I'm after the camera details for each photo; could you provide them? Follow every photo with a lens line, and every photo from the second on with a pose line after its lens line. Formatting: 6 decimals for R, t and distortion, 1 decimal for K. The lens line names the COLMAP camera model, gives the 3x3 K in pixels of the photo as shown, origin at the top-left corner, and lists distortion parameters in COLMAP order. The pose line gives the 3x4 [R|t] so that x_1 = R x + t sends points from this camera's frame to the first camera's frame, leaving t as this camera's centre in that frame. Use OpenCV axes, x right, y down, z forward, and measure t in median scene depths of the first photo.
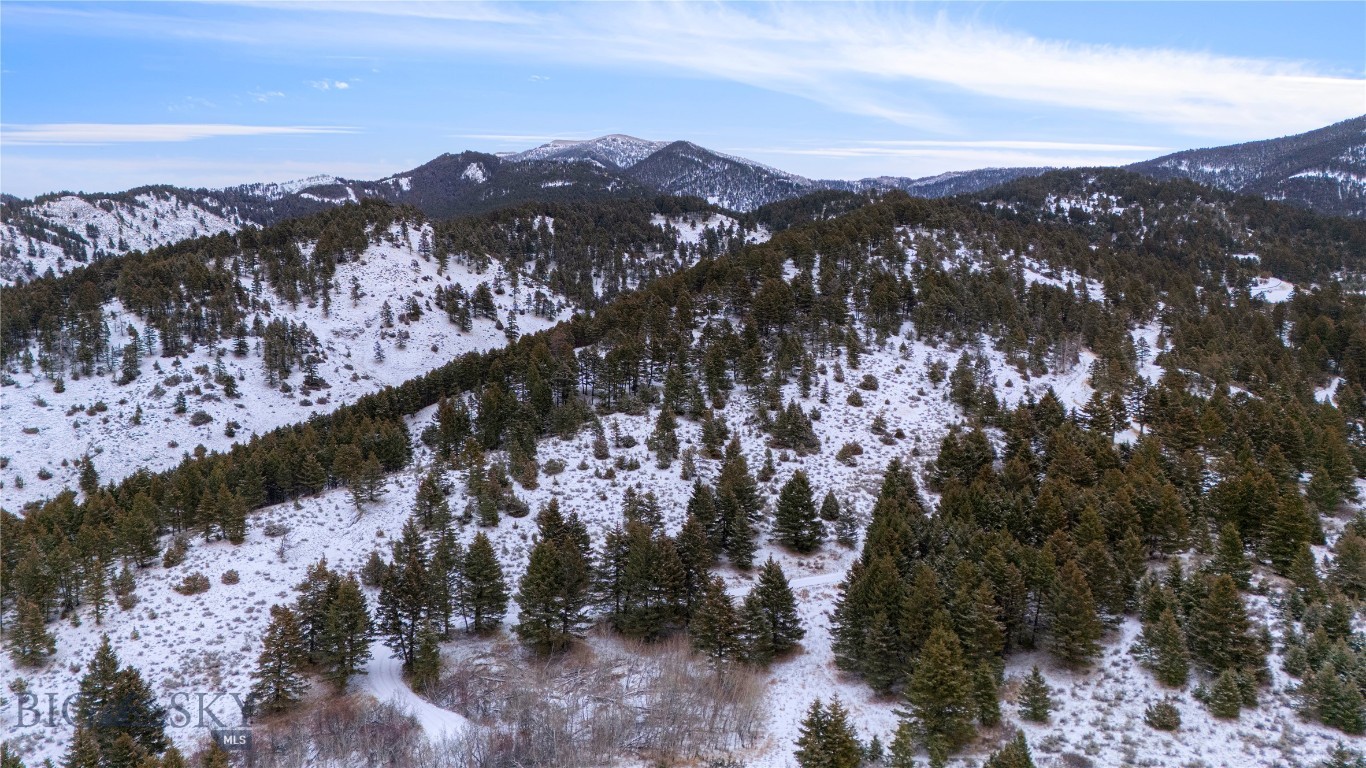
lens RADIAL K [[989.7, 0, 691.0], [0, 989.7, 387.3], [0, 0, 1]] dist [0.090506, -0.083844]
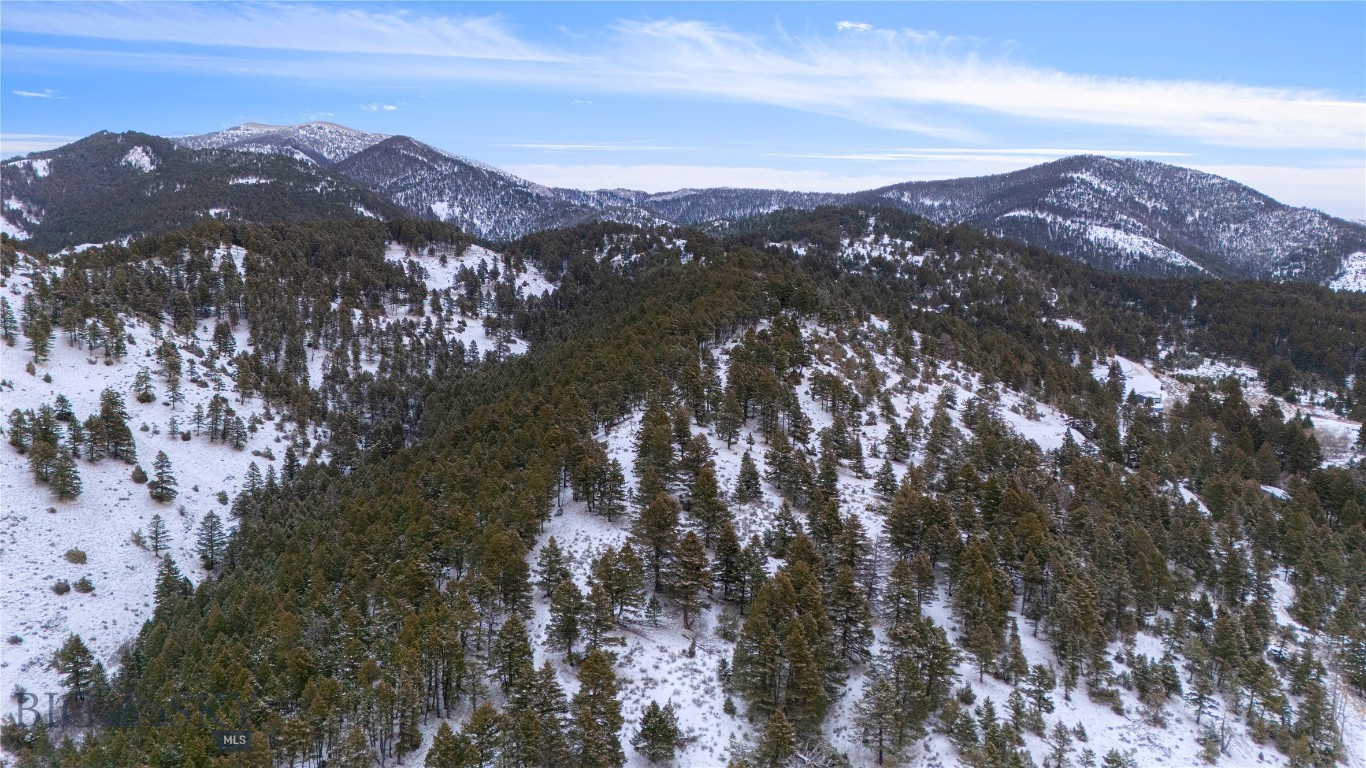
lens RADIAL K [[989.7, 0, 687.2], [0, 989.7, 386.8], [0, 0, 1]] dist [0.090506, -0.083844]
pose [[0.962206, -0.001077, 0.272322, -0.040516], [0.001483, 0.999998, -0.001286, -0.098342], [-0.272320, 0.001641, 0.962205, 0.305513]]
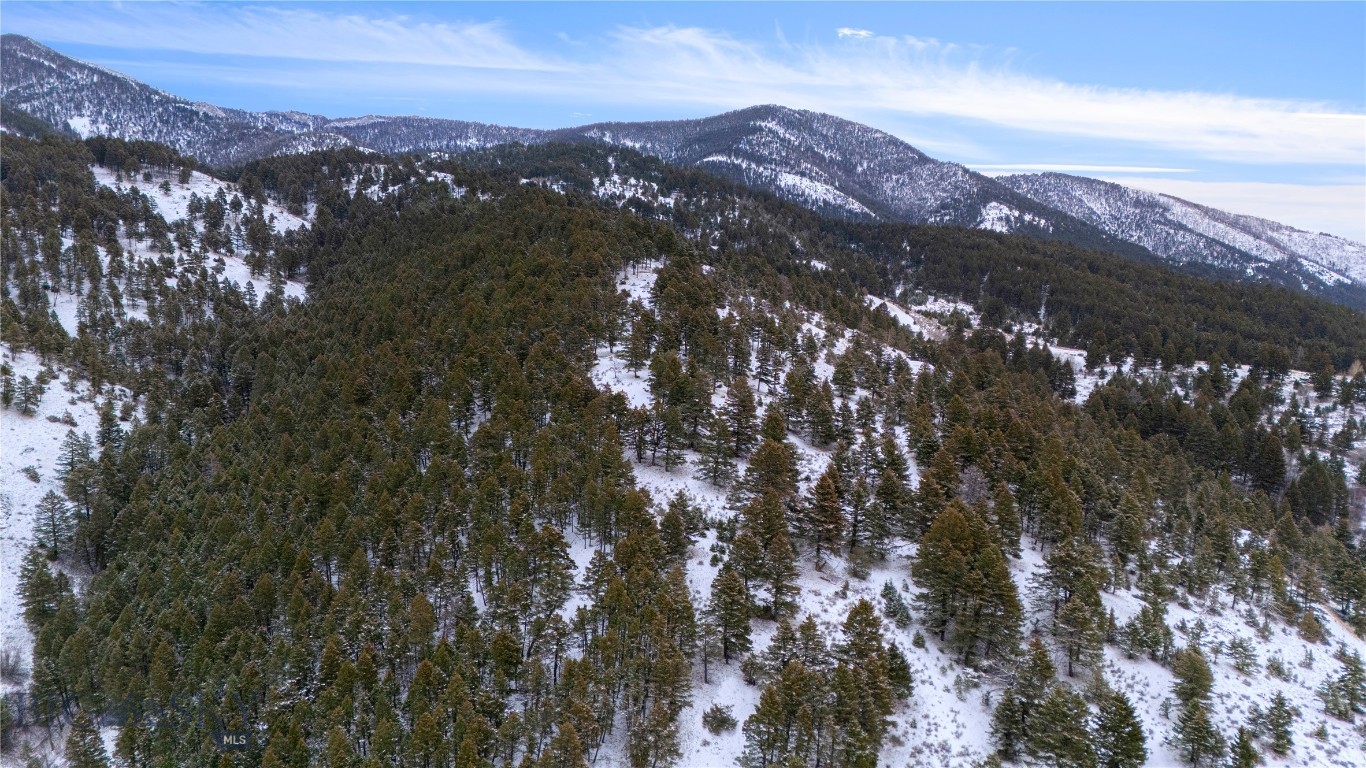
lens RADIAL K [[989.7, 0, 686.6], [0, 989.7, 383.4], [0, 0, 1]] dist [0.090506, -0.083844]
pose [[0.829830, -0.049566, 0.555811, -0.140078], [0.019840, 0.998038, 0.059381, -0.101147], [-0.557664, -0.038248, 0.829185, 0.359283]]
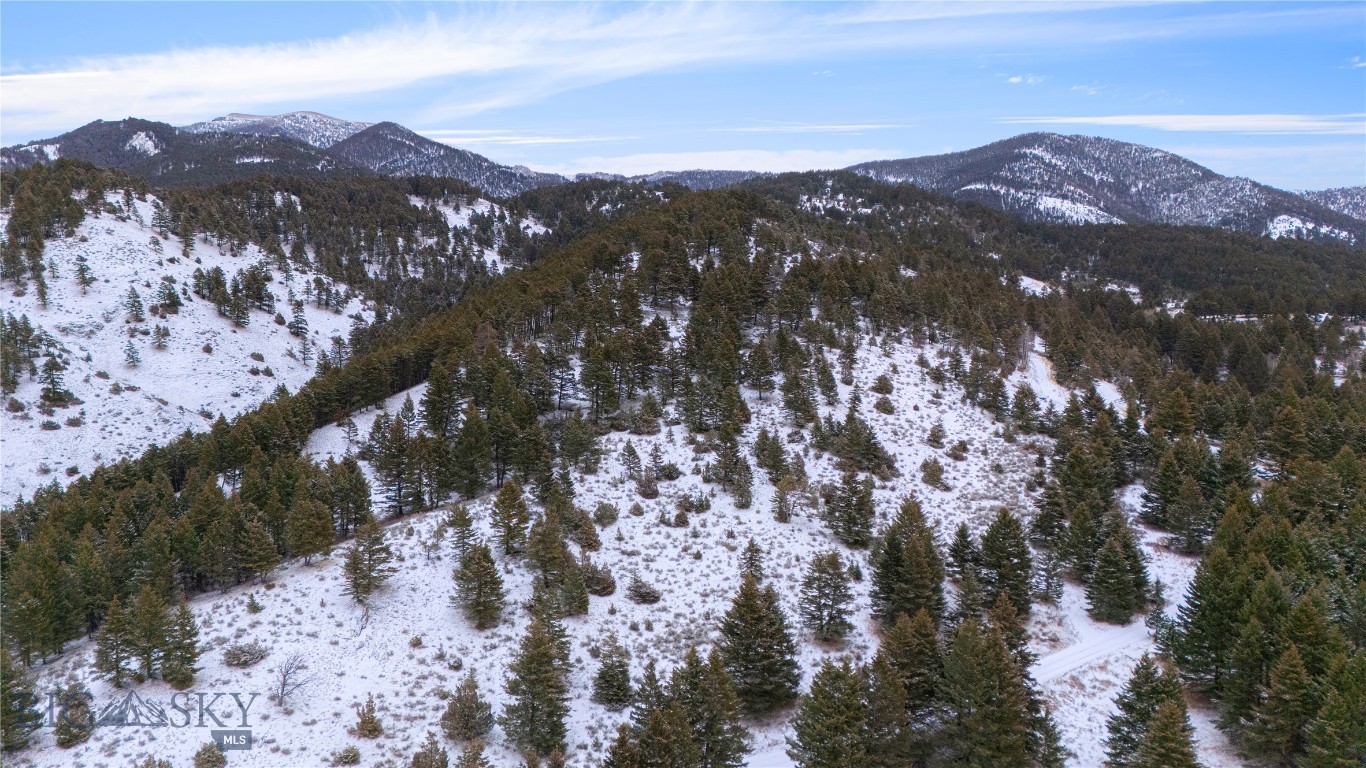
lens RADIAL K [[989.7, 0, 689.4], [0, 989.7, 381.2], [0, 0, 1]] dist [0.090506, -0.083844]
pose [[0.955499, -0.019372, 0.294357, -0.101308], [0.019782, 0.999803, 0.001585, -0.005578], [-0.294330, 0.004309, 0.955694, 0.103295]]
